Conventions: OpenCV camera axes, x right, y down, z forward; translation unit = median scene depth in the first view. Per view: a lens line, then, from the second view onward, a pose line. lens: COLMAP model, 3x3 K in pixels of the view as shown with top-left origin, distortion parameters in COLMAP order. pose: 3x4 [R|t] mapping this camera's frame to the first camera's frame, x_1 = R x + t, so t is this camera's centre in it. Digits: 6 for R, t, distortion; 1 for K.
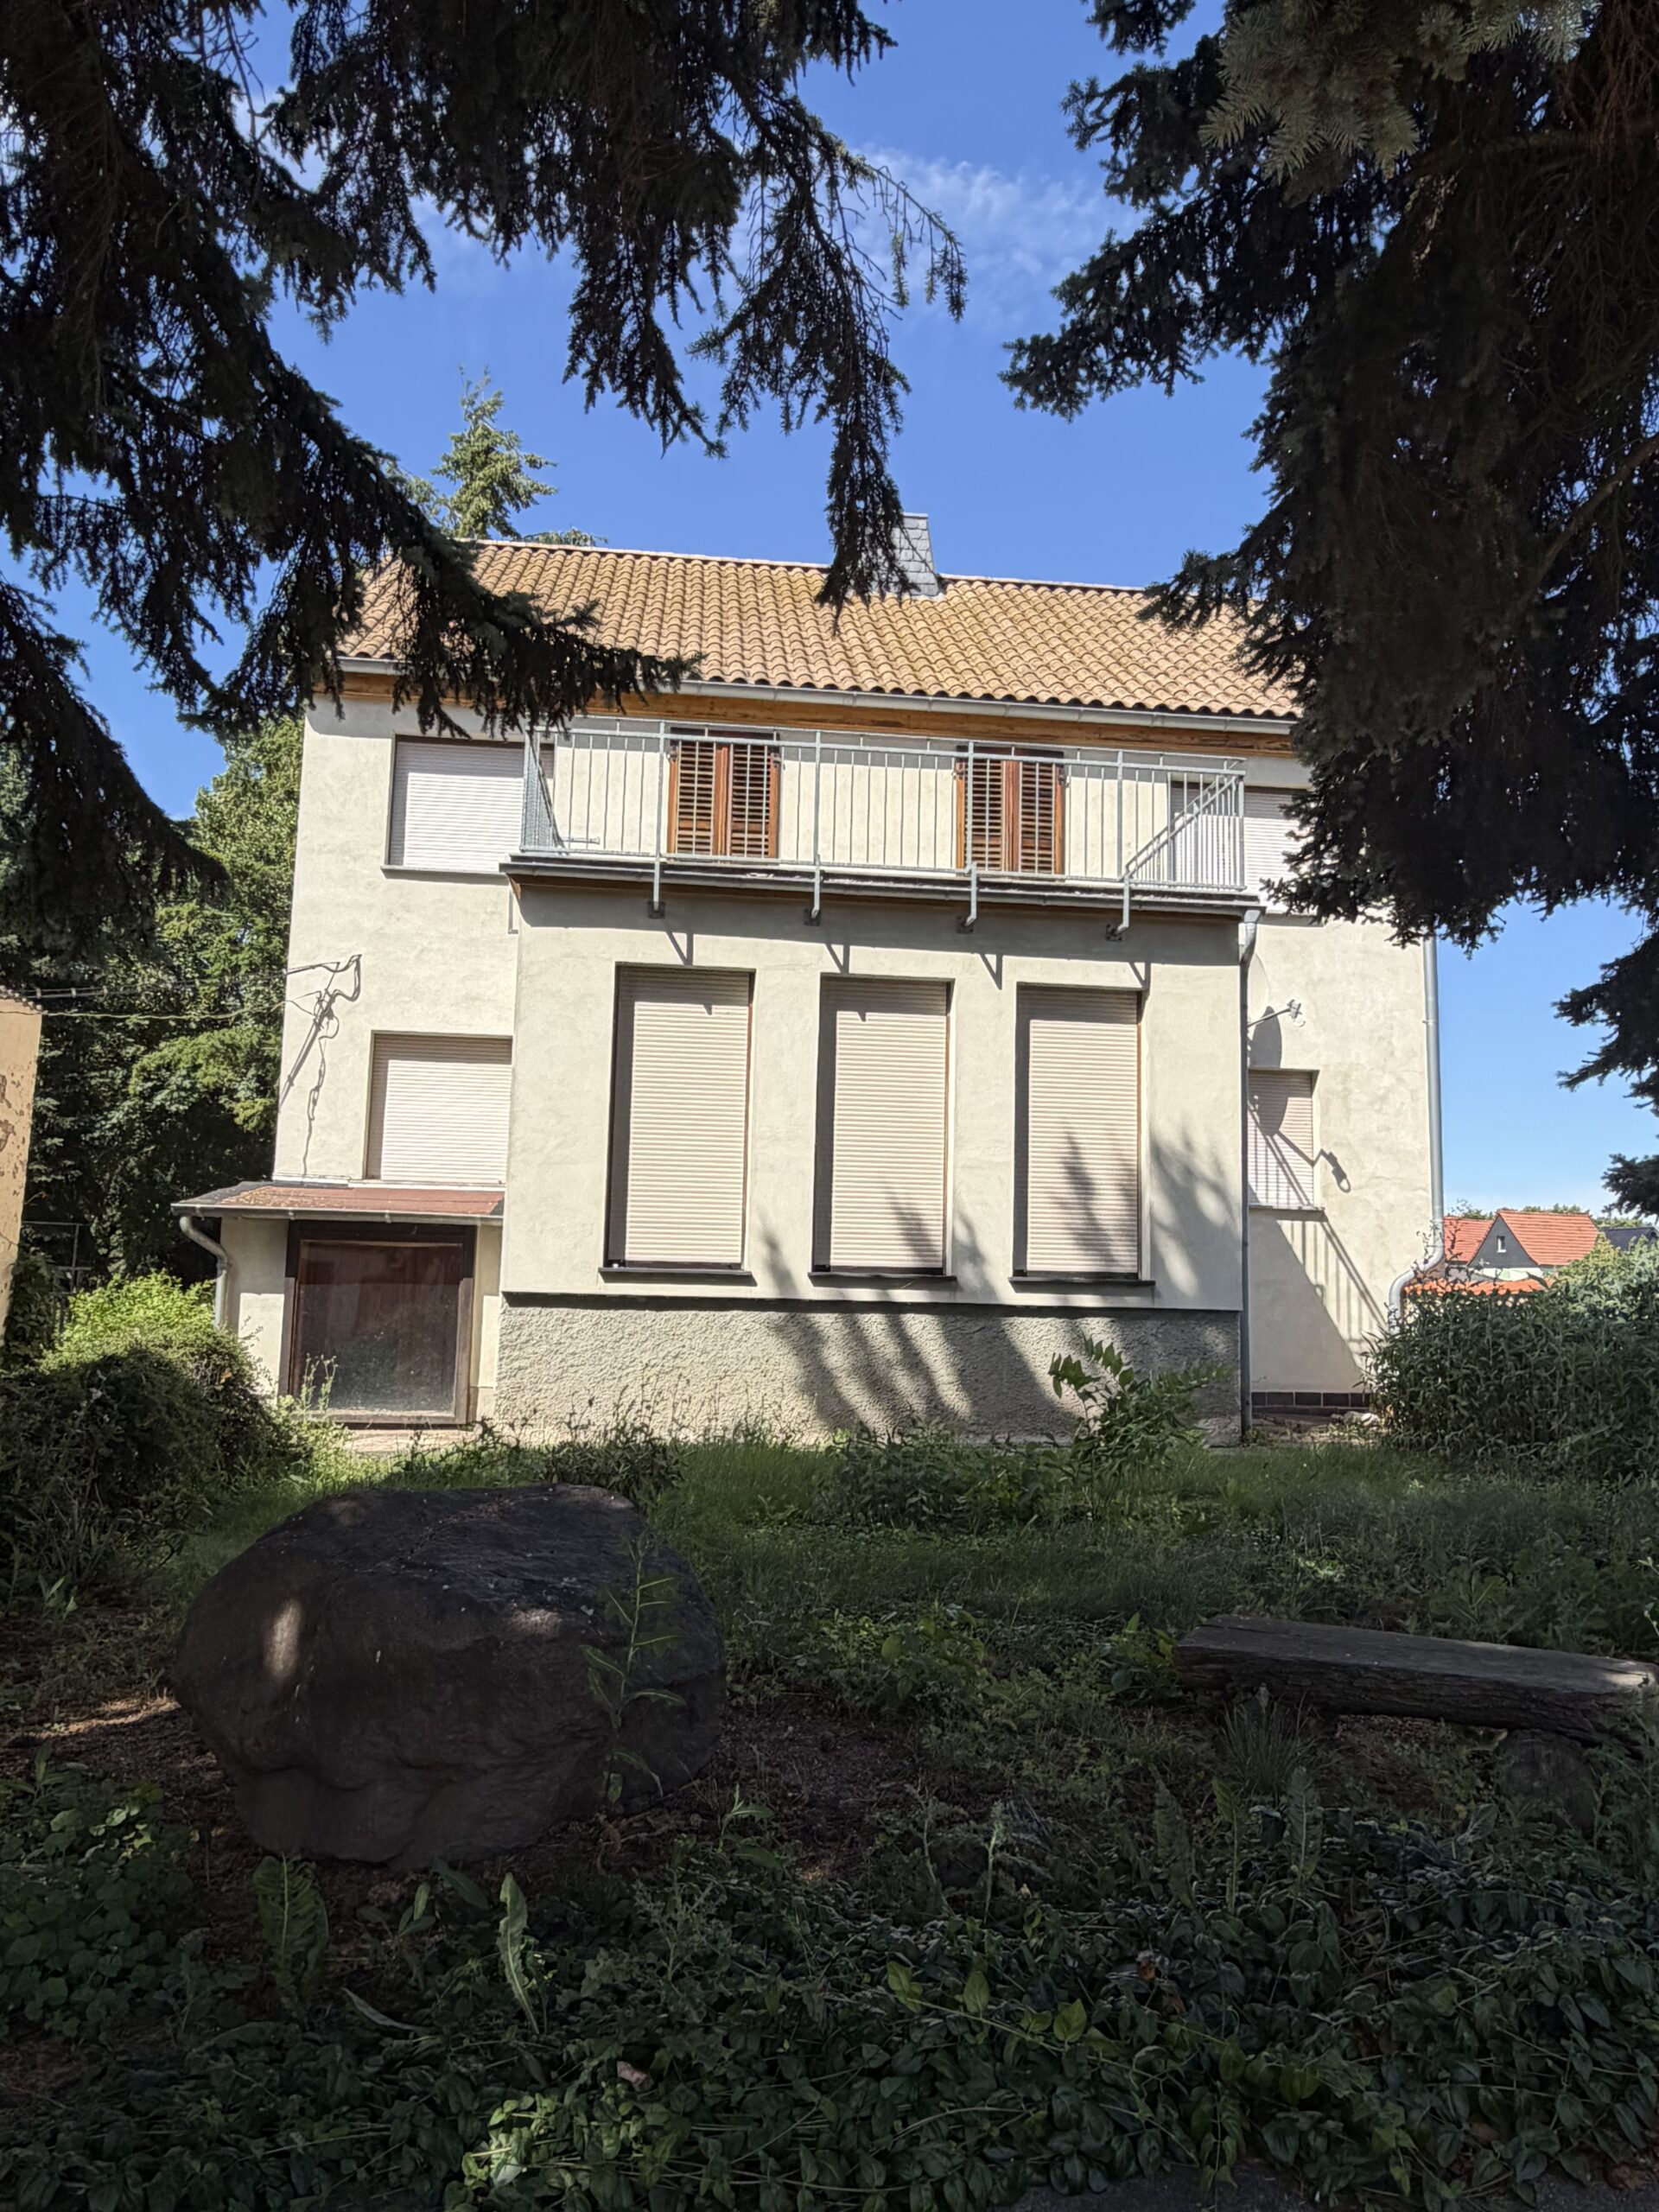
lens RADIAL K [[1556.3, 0, 833.1], [0, 1556.3, 1104.4], [0, 0, 1]] dist [0.002510, -0.008237]
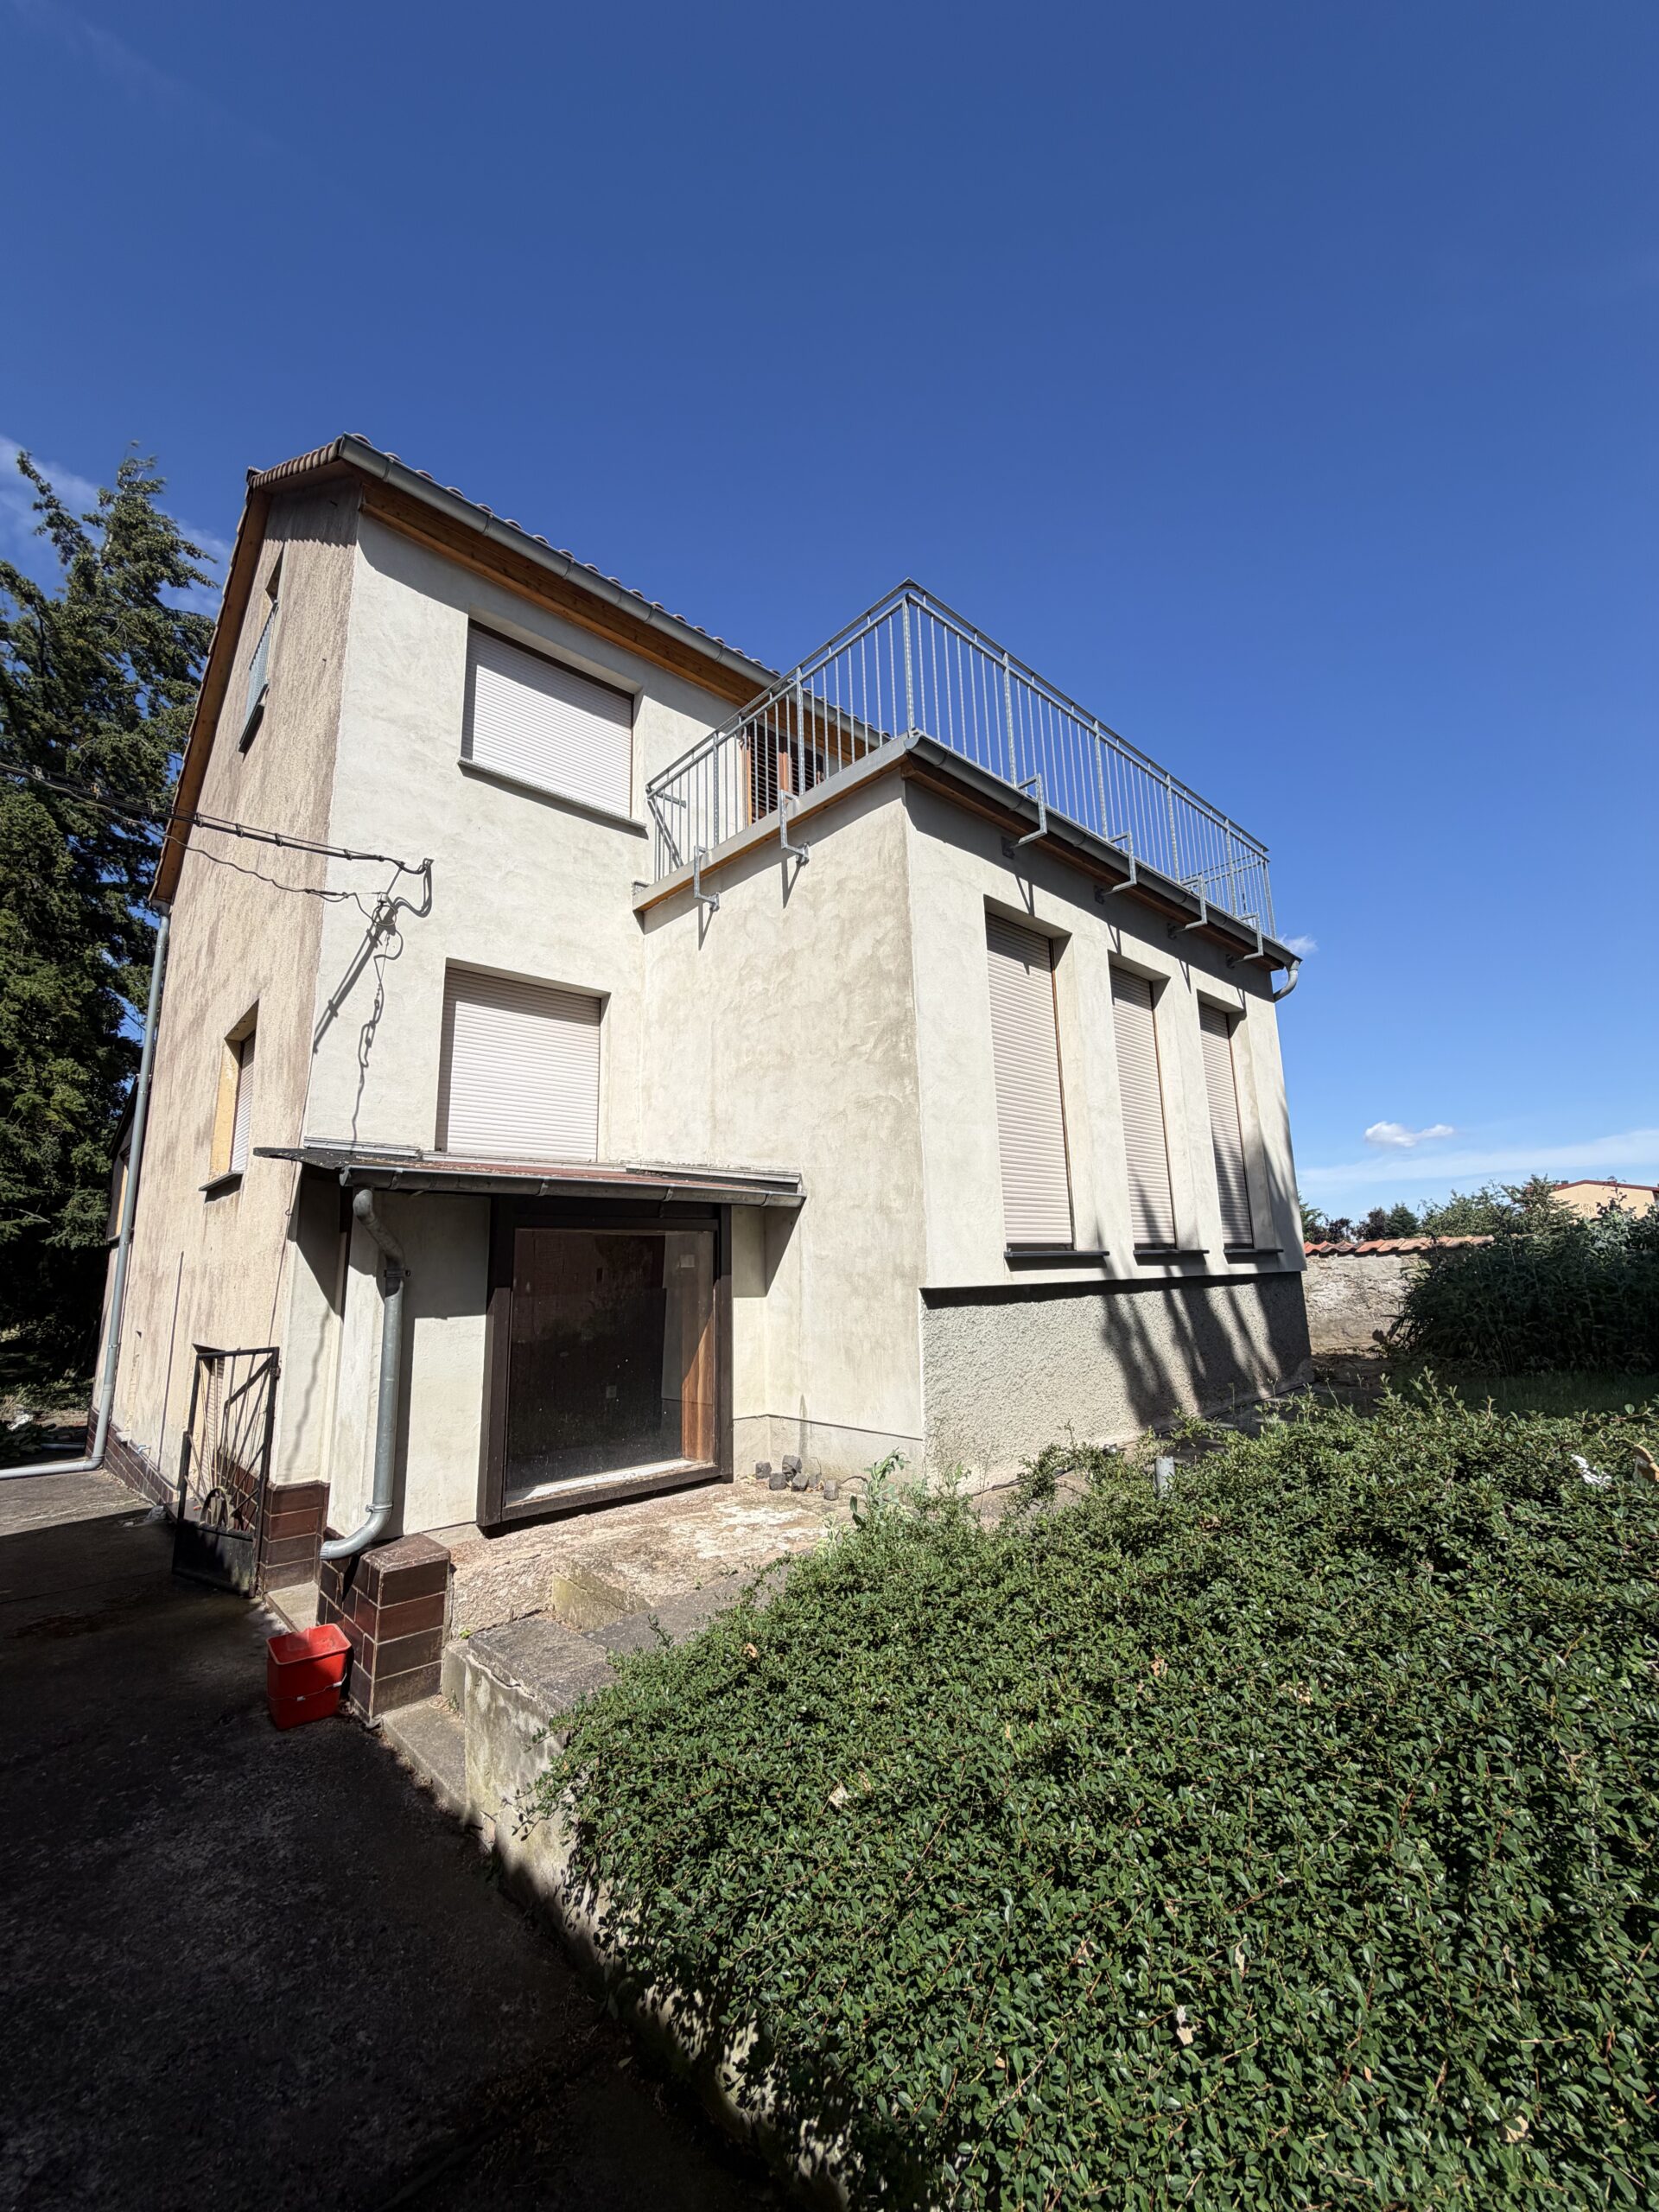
lens RADIAL K [[887.3, 0, 825.9], [0, 887.3, 1101.3], [0, 0, 1]] dist [-0.003021, 0.000700]
pose [[0.797820, 0.069569, 0.598869, -0.475810], [-0.026128, 0.996377, -0.080939, 0.062162], [-0.602330, 0.048927, 0.796746, 0.639180]]
